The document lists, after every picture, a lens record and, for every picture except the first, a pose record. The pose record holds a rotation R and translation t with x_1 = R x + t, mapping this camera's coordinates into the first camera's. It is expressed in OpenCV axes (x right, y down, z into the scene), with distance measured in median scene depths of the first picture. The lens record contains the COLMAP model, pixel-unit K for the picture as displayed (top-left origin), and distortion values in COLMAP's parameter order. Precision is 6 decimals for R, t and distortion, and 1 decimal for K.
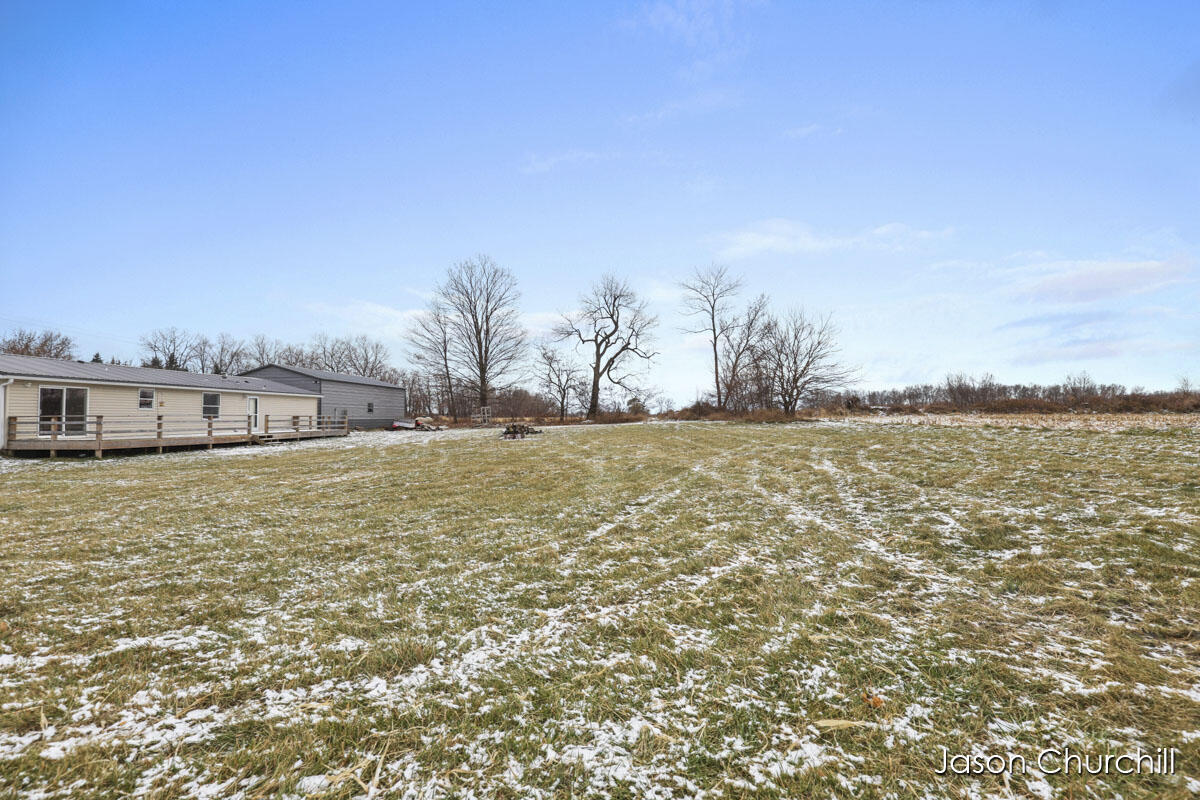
lens RADIAL K [[549.9, 0, 569.1], [0, 549.9, 422.2], [0, 0, 1]] dist [-0.018408, 0.000207]
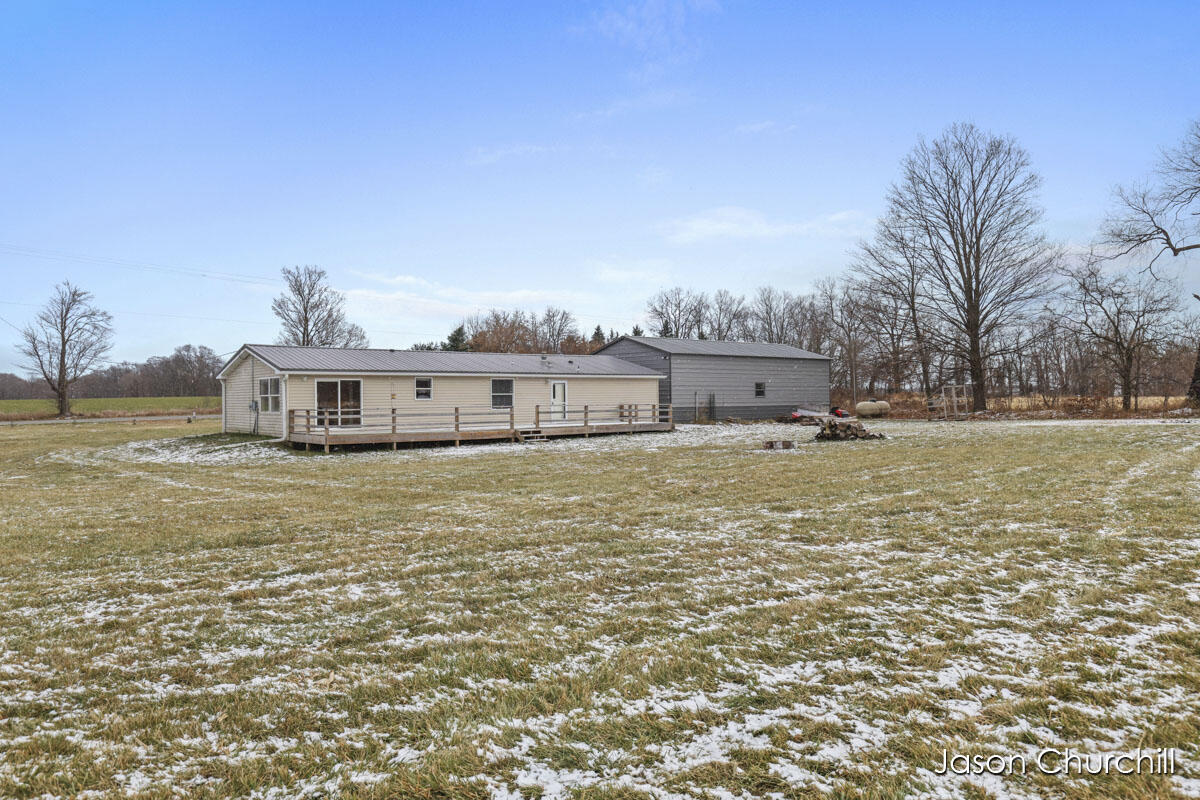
lens RADIAL K [[821.8, 0, 599.6], [0, 821.8, 401.3], [0, 0, 1]] dist [0.008674, 0.002238]
pose [[0.721157, -0.000584, -0.692772, 0.374711], [0.000455, 1.000000, -0.000369, -0.019284], [0.692772, -0.000049, 0.721157, 0.195826]]
